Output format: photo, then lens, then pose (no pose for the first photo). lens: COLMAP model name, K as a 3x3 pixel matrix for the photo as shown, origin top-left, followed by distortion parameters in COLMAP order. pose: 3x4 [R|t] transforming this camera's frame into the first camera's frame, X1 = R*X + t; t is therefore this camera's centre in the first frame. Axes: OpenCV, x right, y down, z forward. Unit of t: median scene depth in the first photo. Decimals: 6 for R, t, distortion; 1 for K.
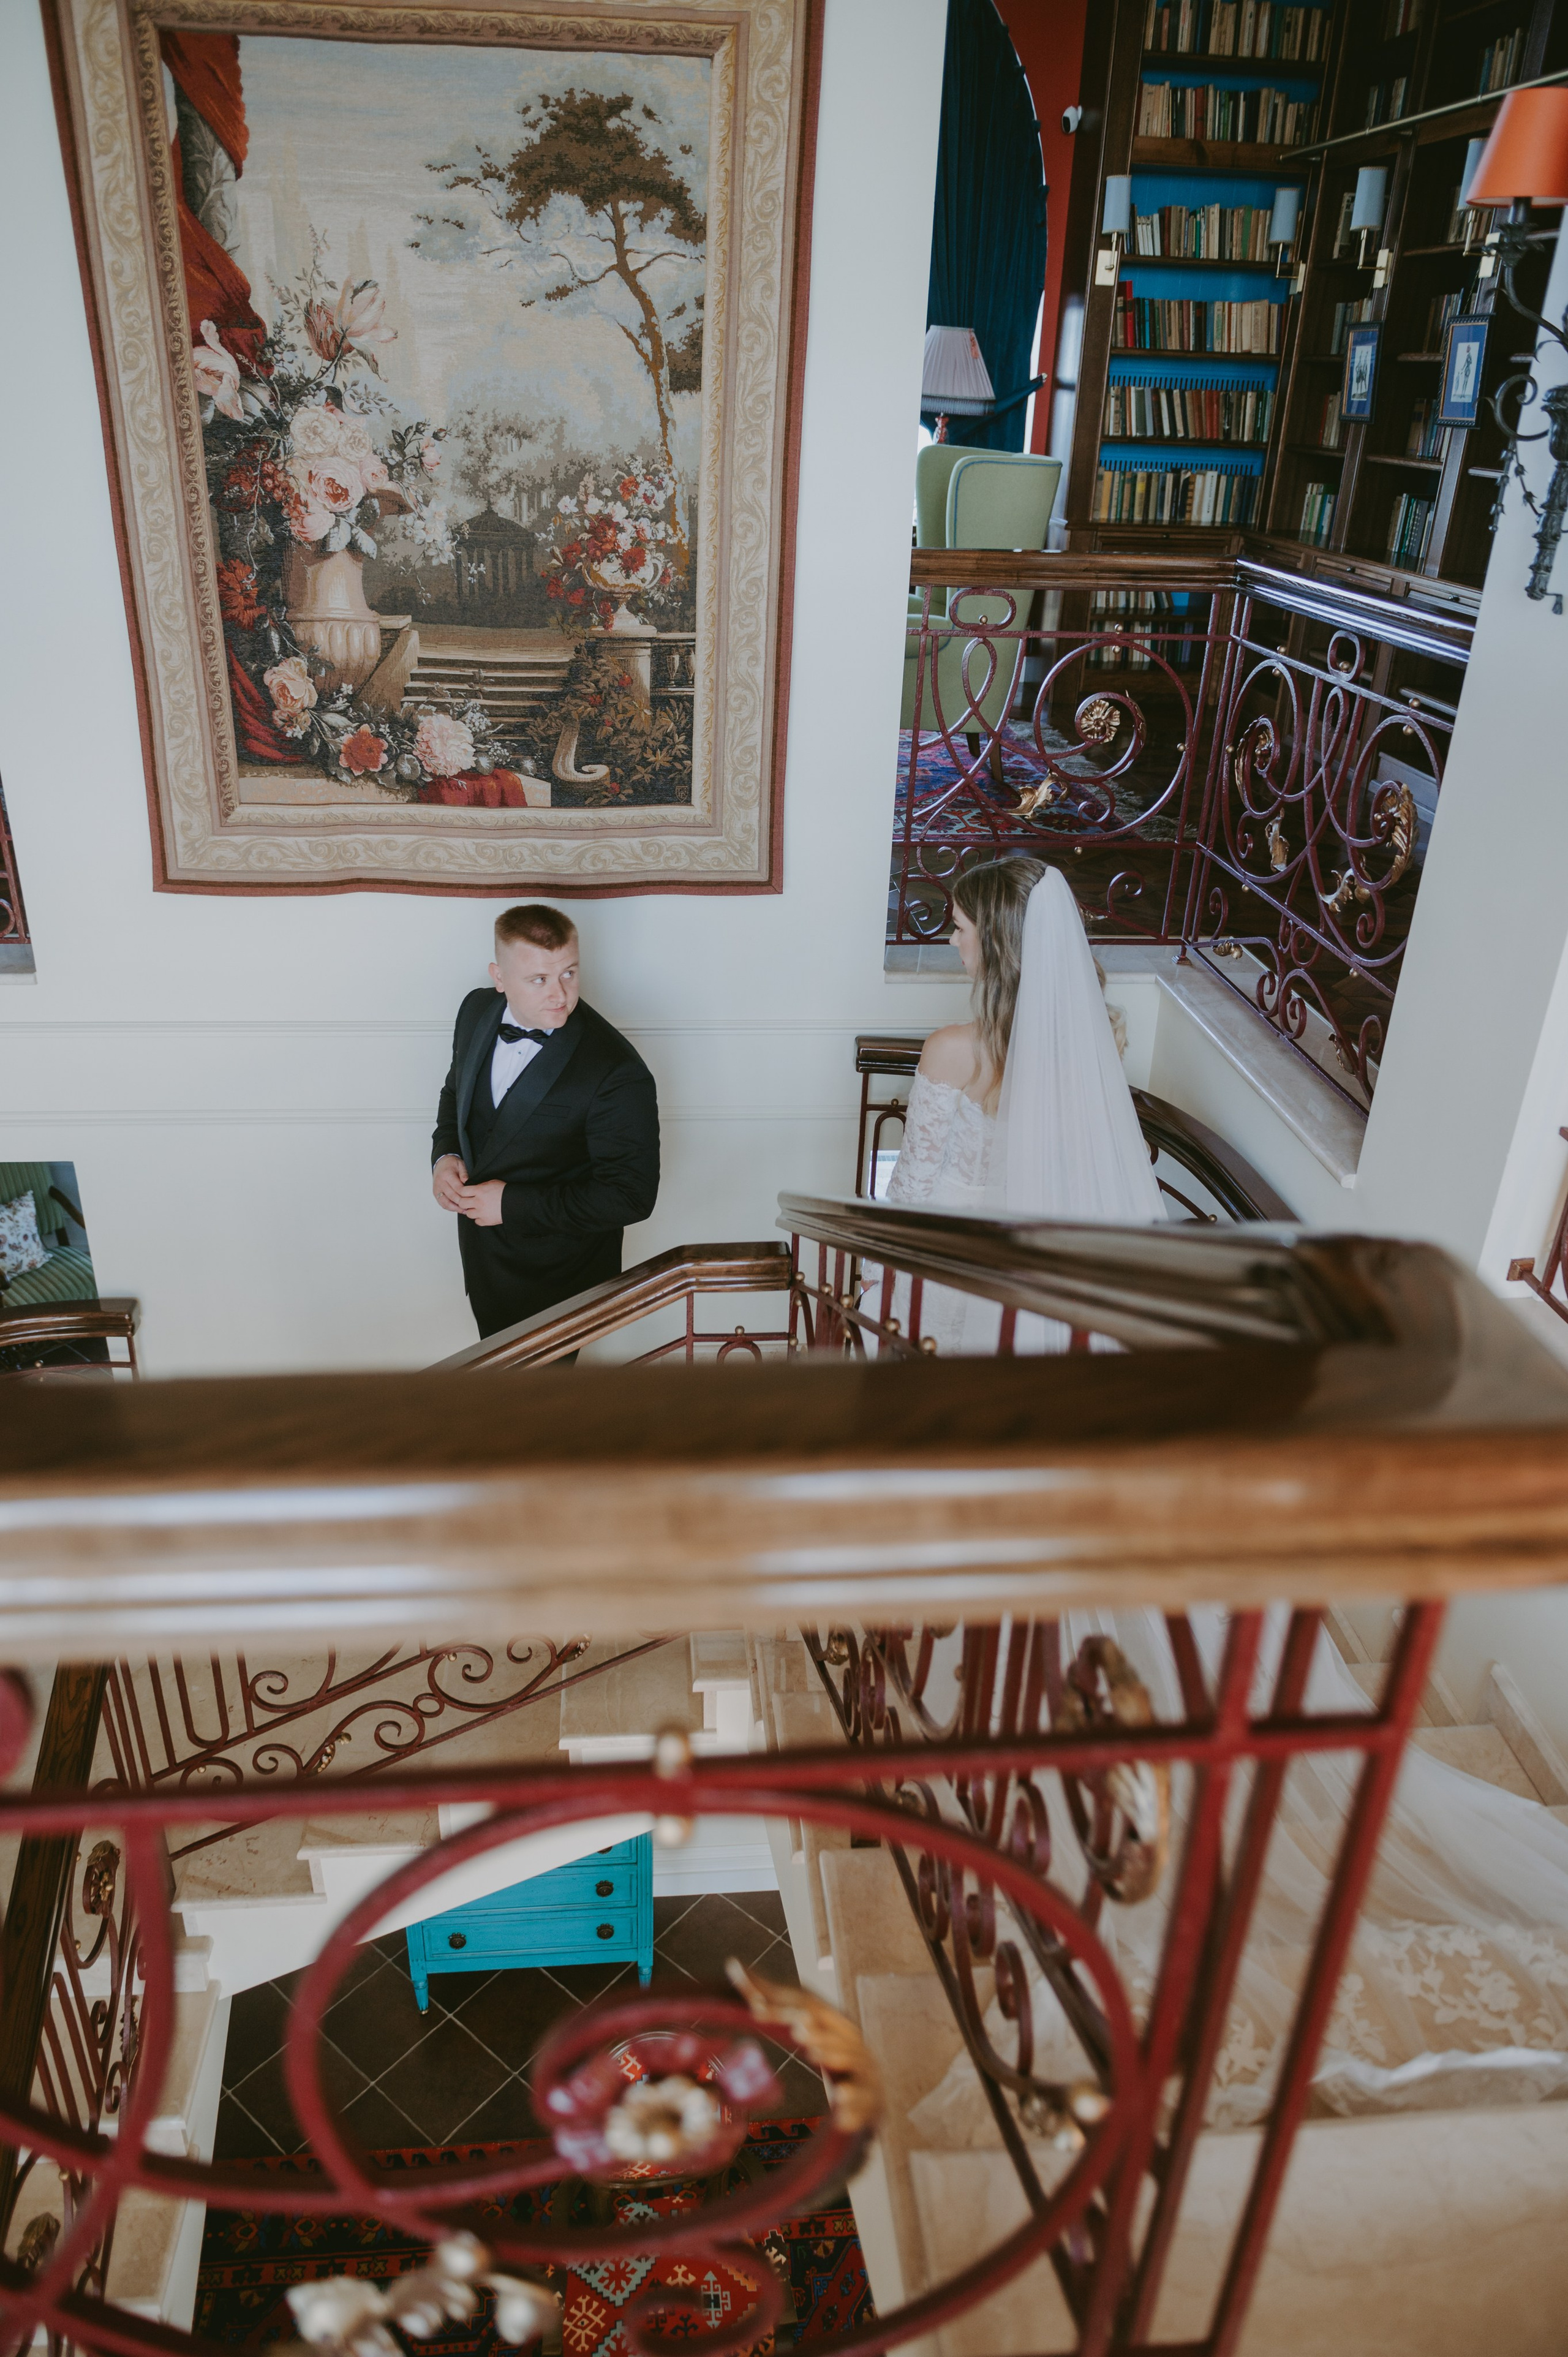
lens RADIAL K [[1635.6, 0, 782.4], [0, 1635.6, 1175.6], [0, 0, 1]] dist [-0.012874, -0.001692]
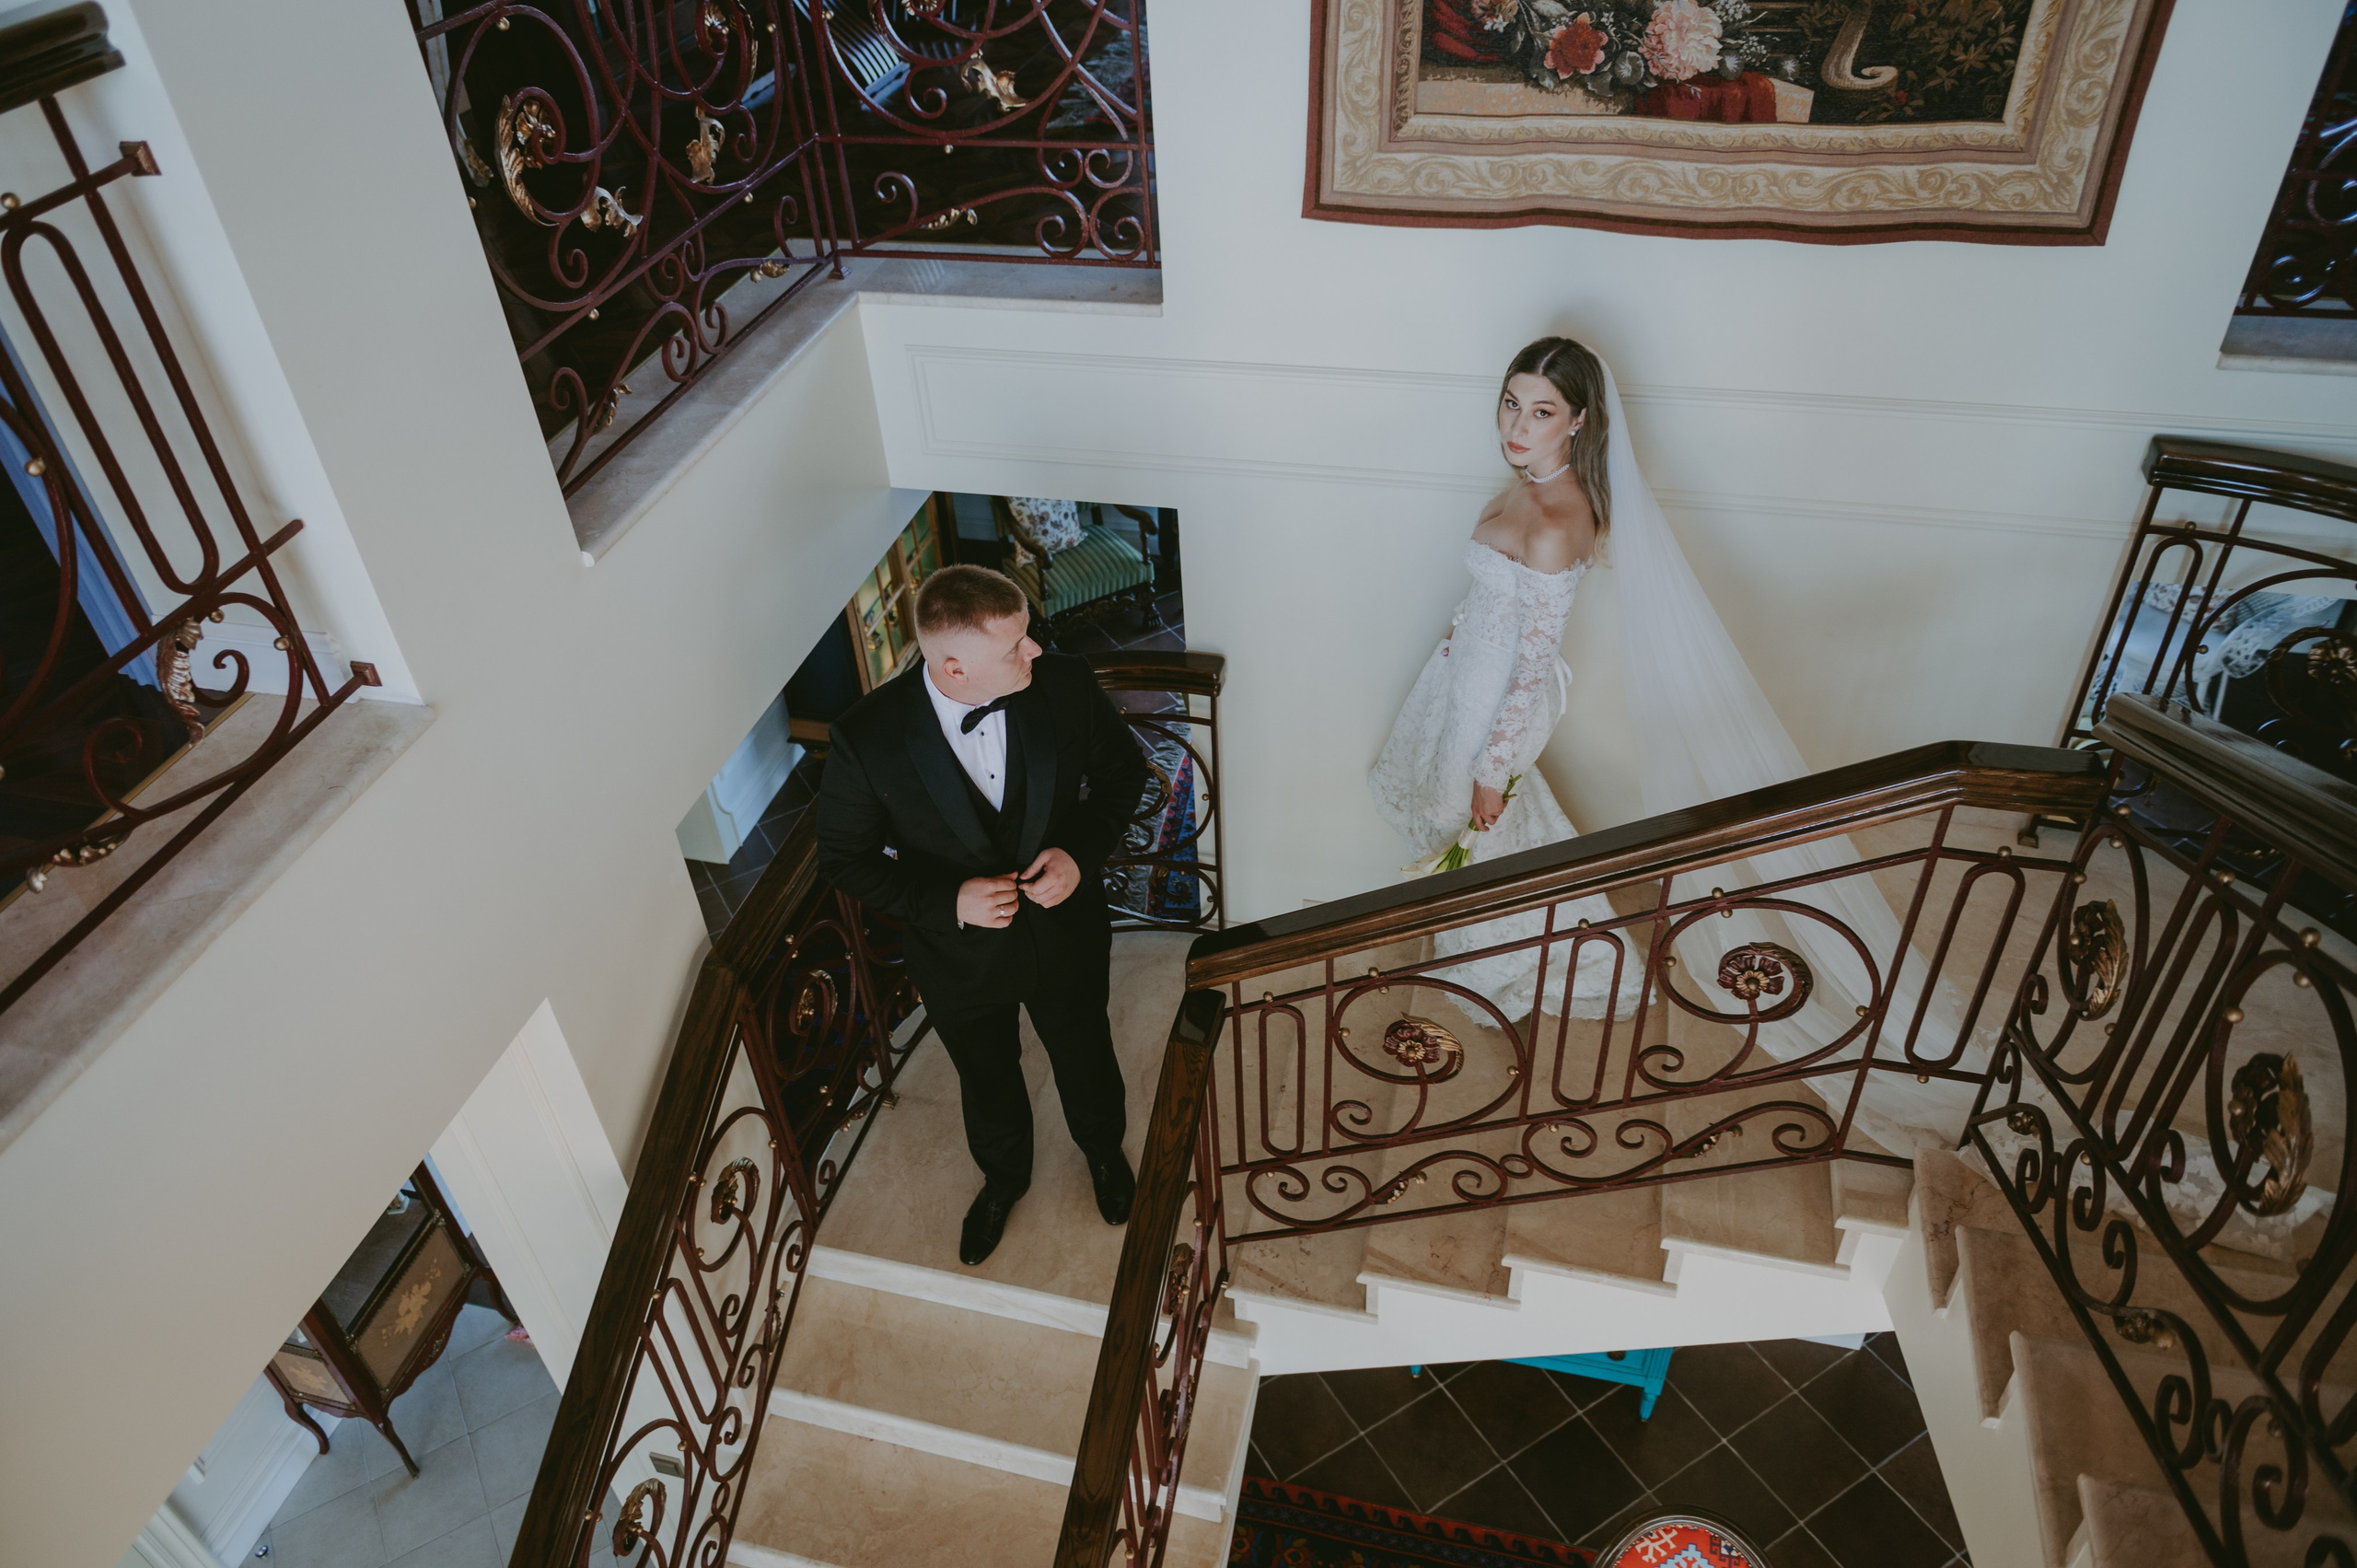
lens RADIAL K [[1631.8, 0, 1143.9], [0, 1631.8, 774.4], [0, 0, 1]] dist [-0.018064, 0.006003]
pose [[0.933280, 0.143912, -0.329055, -0.141619], [-0.072566, 0.972872, 0.219671, -0.072915], [0.351742, -0.181136, 0.918405, 0.128090]]
